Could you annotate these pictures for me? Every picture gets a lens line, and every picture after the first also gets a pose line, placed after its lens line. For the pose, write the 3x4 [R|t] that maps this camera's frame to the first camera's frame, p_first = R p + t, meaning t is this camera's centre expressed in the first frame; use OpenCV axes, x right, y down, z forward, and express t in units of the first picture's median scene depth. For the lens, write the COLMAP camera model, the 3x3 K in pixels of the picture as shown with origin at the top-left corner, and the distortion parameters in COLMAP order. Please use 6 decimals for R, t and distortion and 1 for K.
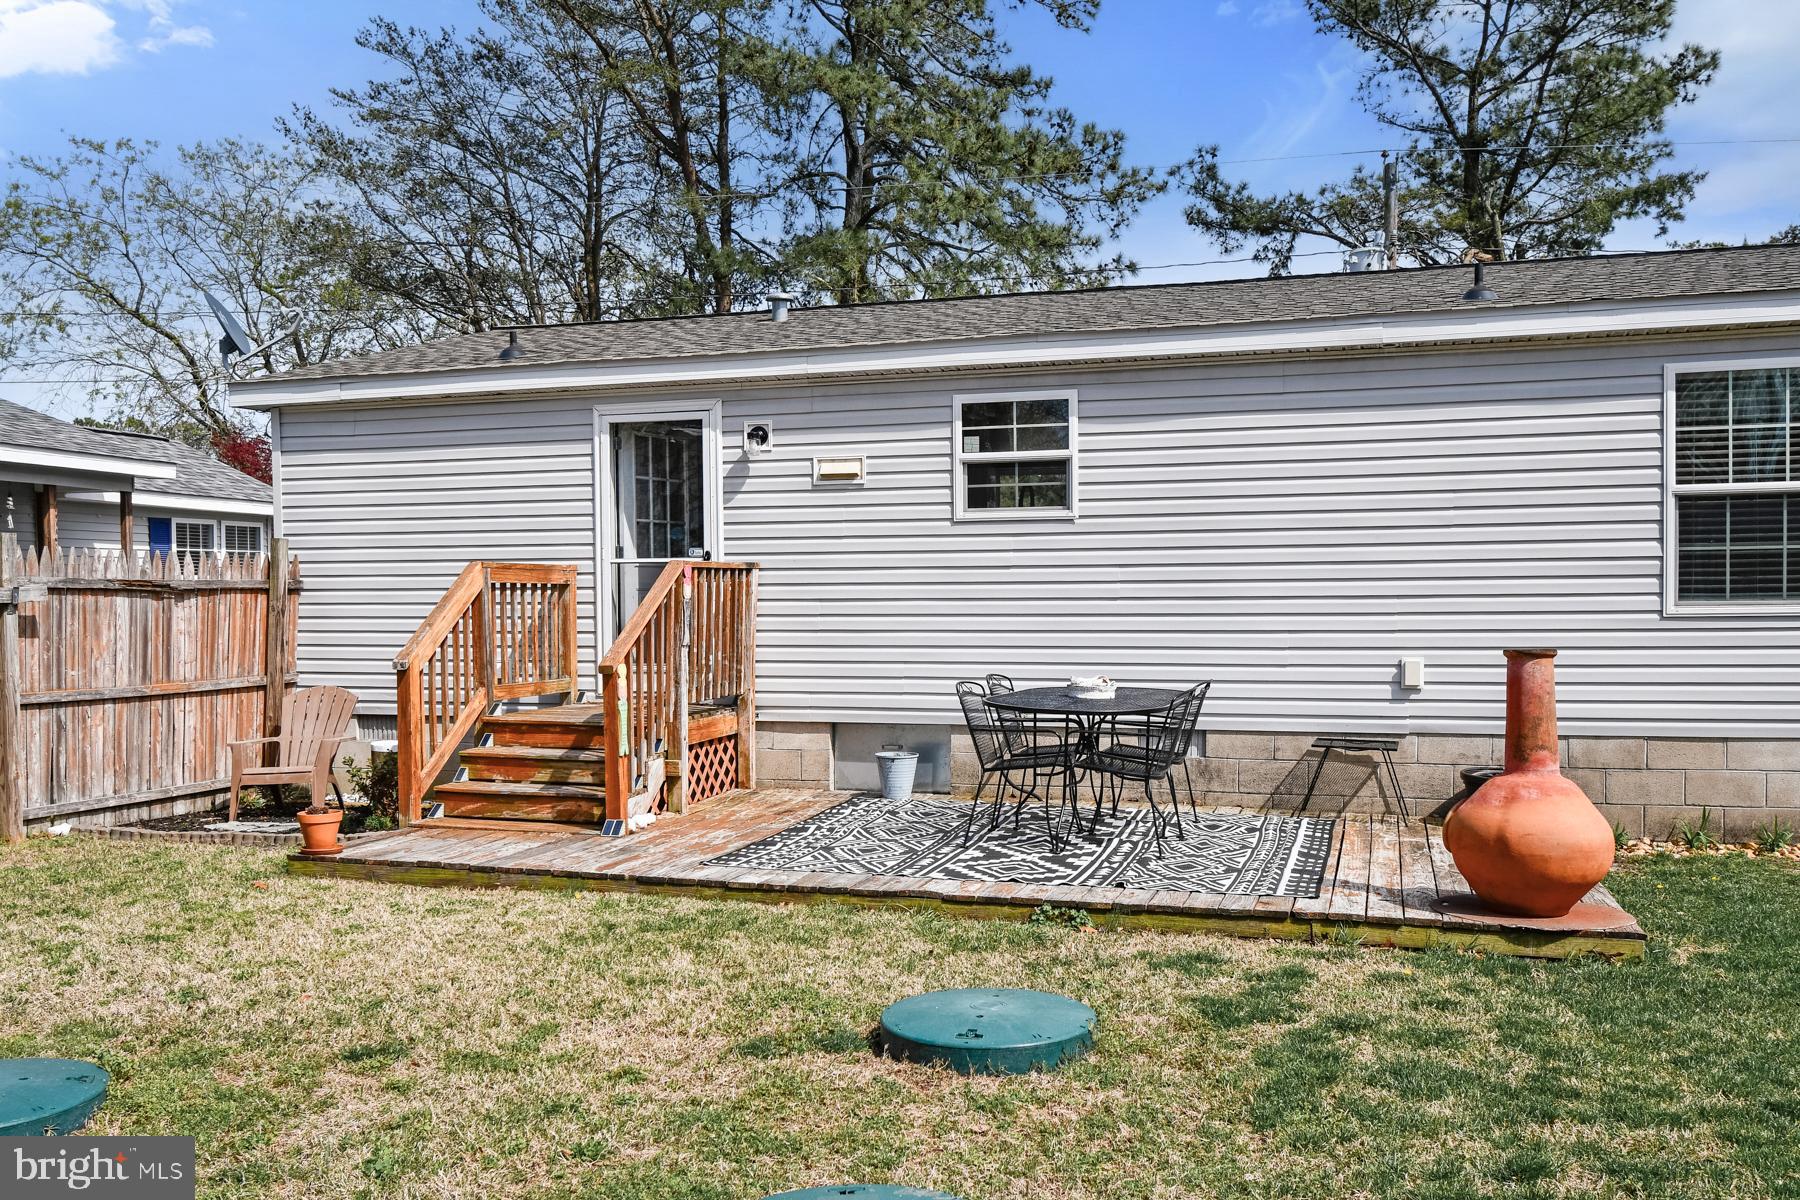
lens RADIAL K [[1516.7, 0, 900.0], [0, 1516.7, 600.0], [0, 0, 1]] dist [-0.005746, -0.001303]
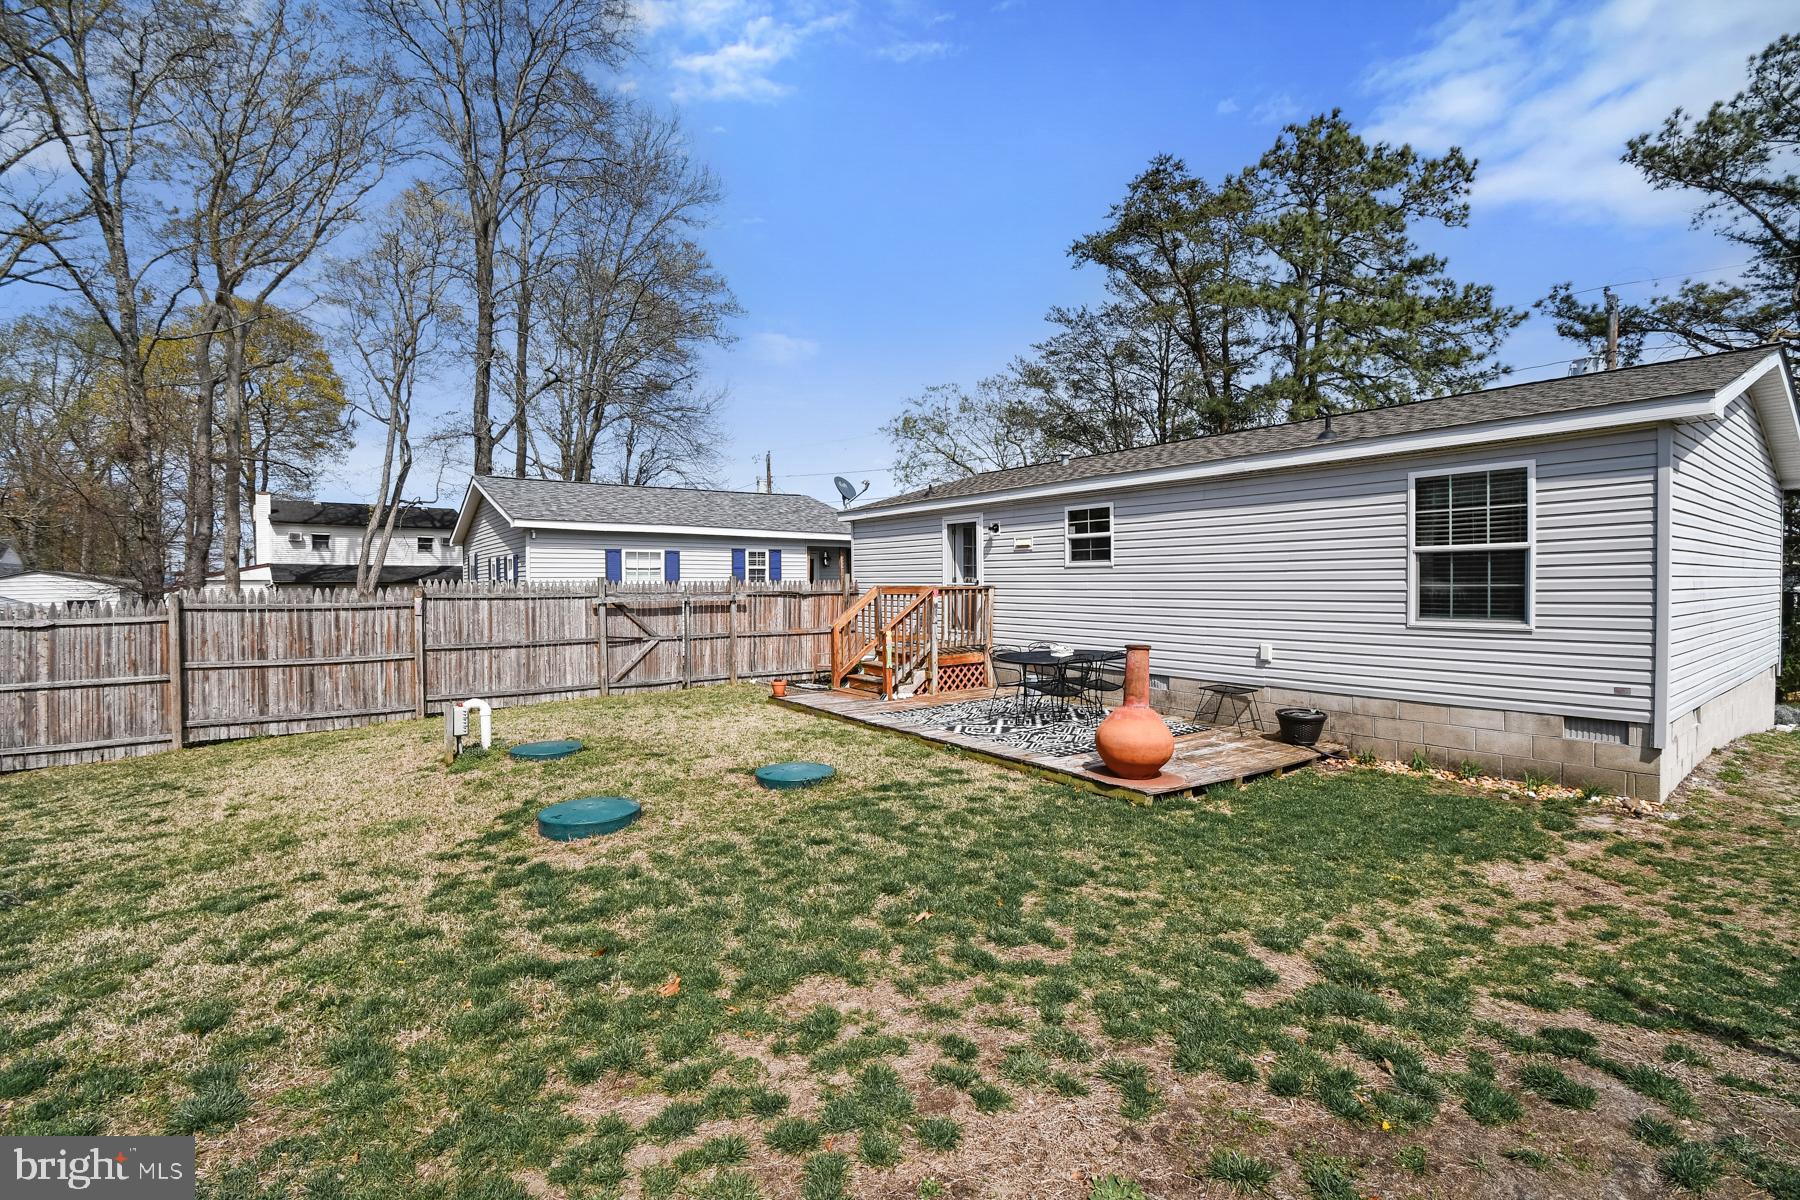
lens RADIAL K [[804.9, 0, 903.9], [0, 804.9, 584.8], [0, 0, 1]] dist [-0.001735, -0.000310]
pose [[0.801740, 0.005943, -0.597643, 0.525452], [-0.002794, 0.999977, 0.006197, -0.034462], [0.597666, -0.003299, 0.801738, -0.021715]]
